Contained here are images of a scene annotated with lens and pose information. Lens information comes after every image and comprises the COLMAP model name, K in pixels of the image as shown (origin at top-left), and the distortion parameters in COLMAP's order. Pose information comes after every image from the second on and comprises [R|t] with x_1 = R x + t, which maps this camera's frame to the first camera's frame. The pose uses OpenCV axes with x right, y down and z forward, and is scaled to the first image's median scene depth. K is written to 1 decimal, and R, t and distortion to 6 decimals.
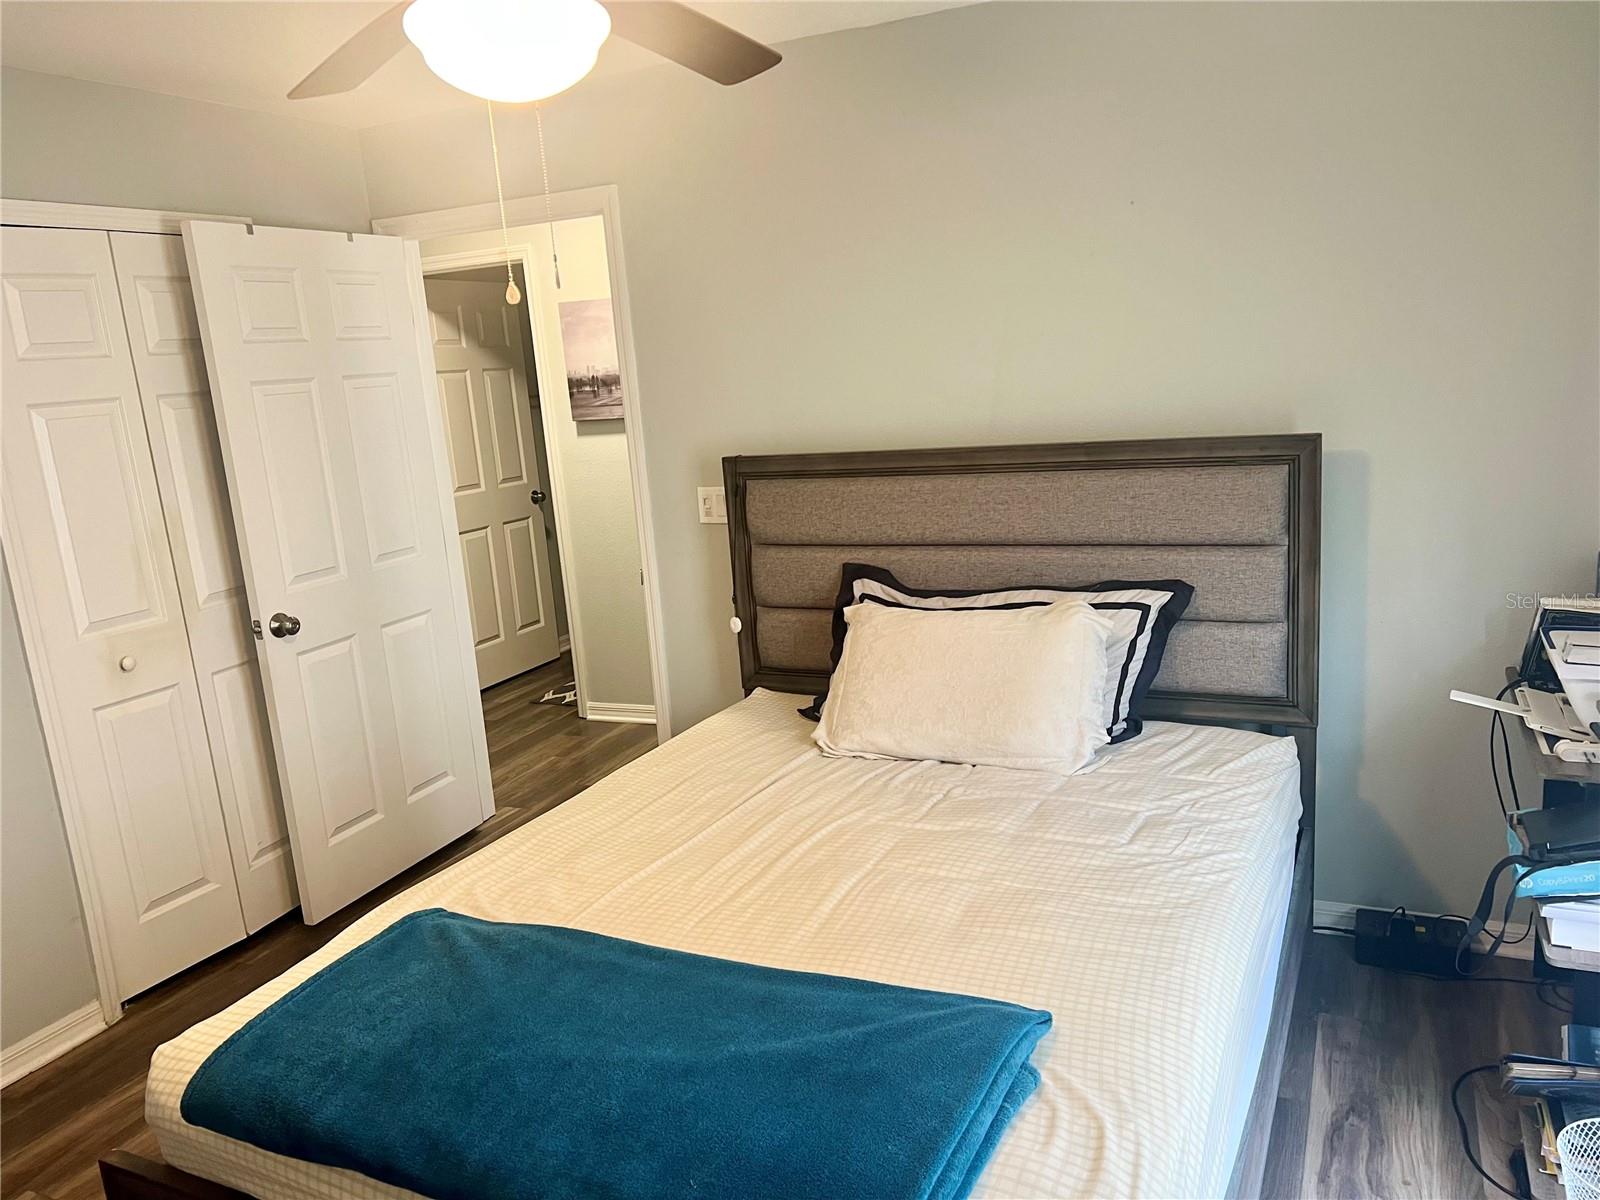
lens RADIAL K [[1206.2, 0, 802.4], [0, 1206.2, 616.0], [0, 0, 1]] dist [0.070711, -0.071462]
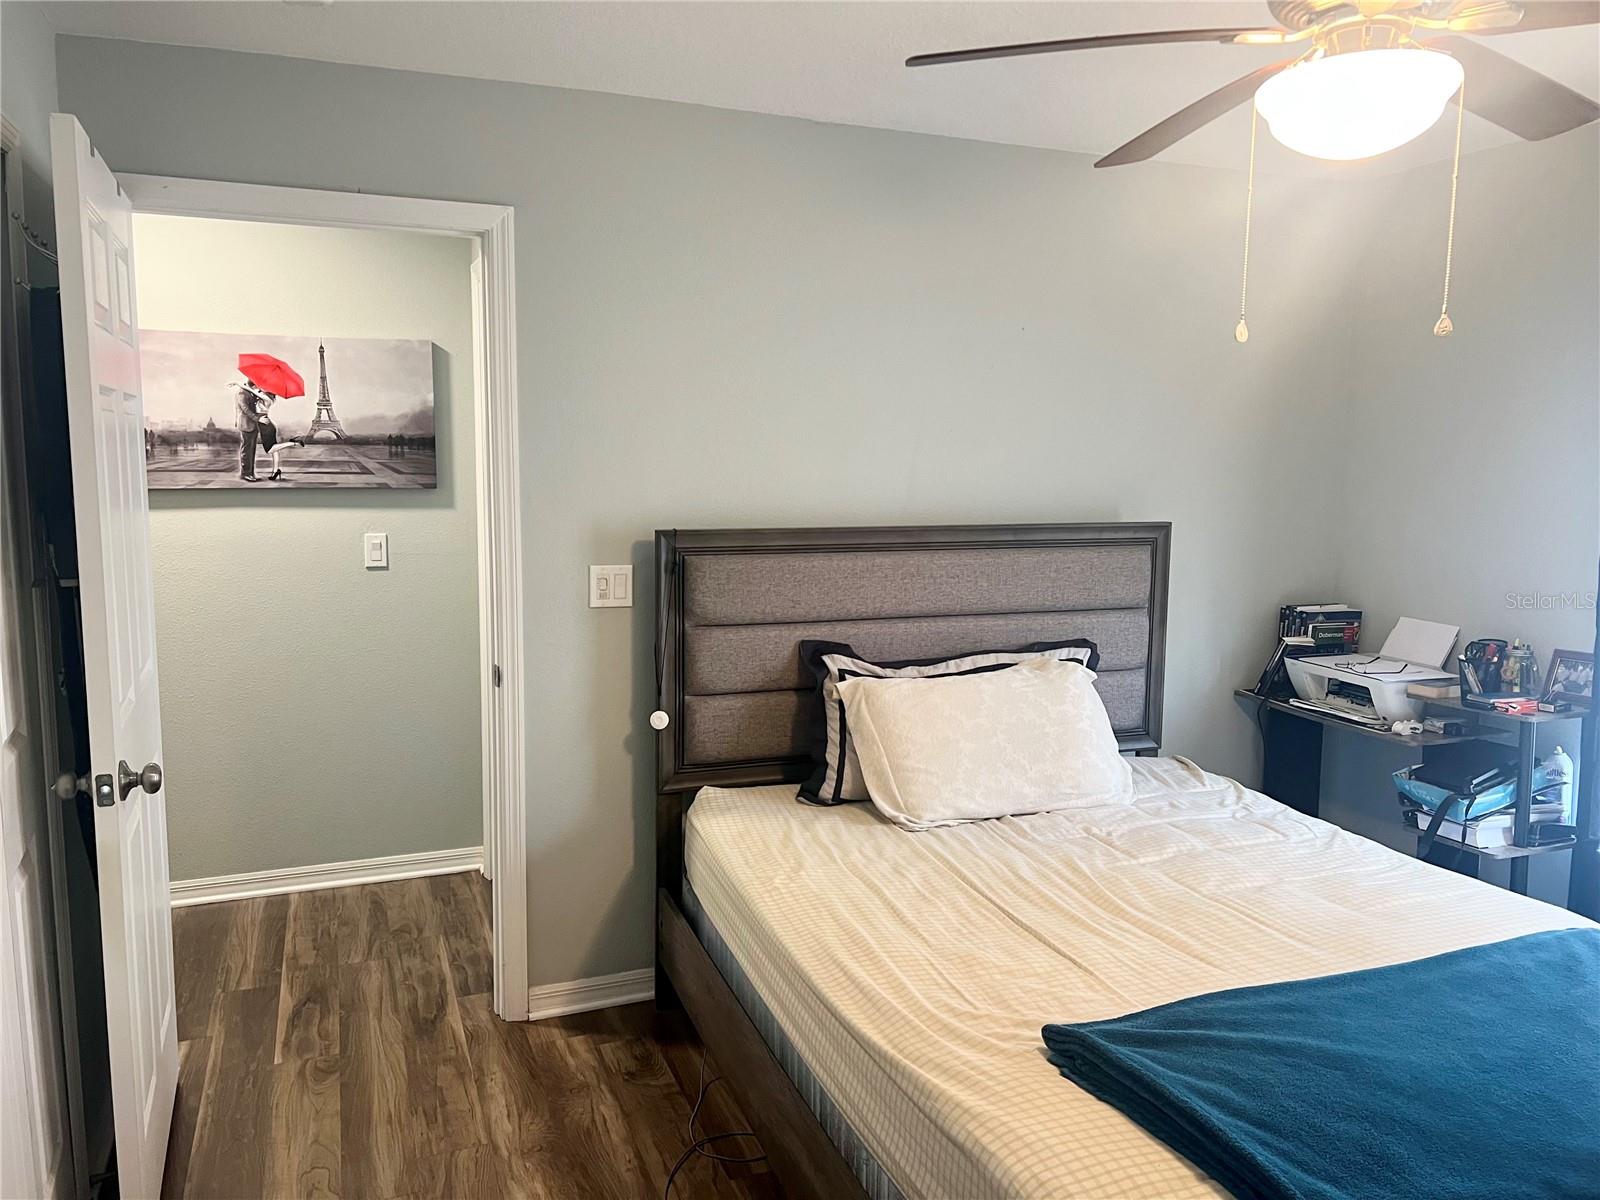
lens RADIAL K [[1206.2, 0, 798.7], [0, 1206.2, 584.0], [0, 0, 1]] dist [0.070711, -0.071462]
pose [[0.676299, 0.003076, 0.736621, -0.714000], [0.096060, 0.991084, -0.092333, 0.000299], [-0.730337, 0.133205, 0.669974, 0.362307]]
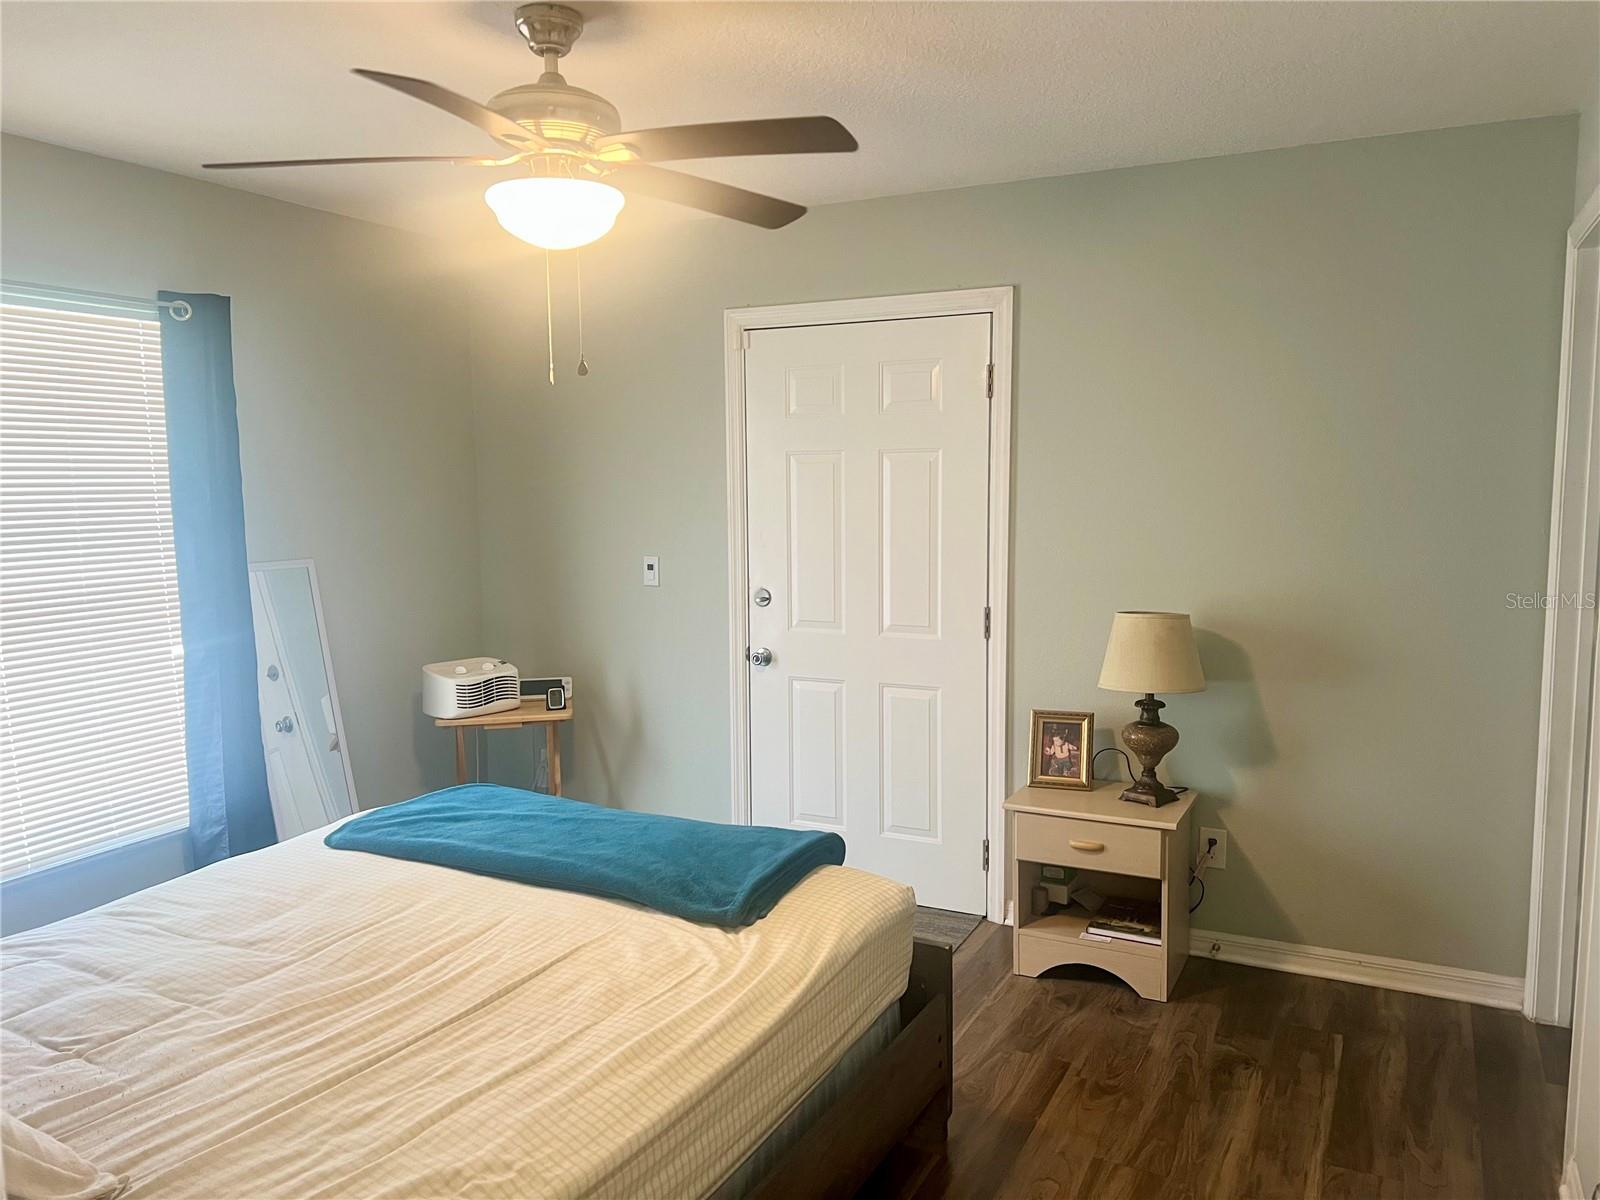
lens RADIAL K [[1206.2, 0, 794.8], [0, 1206.2, 599.8], [0, 0, 1]] dist [0.070711, -0.071462]
pose [[-0.995804, 0.088602, 0.022876, -0.269946], [0.091309, 0.945610, 0.312226, -0.240862], [0.006032, 0.313005, -0.949732, 1.343599]]
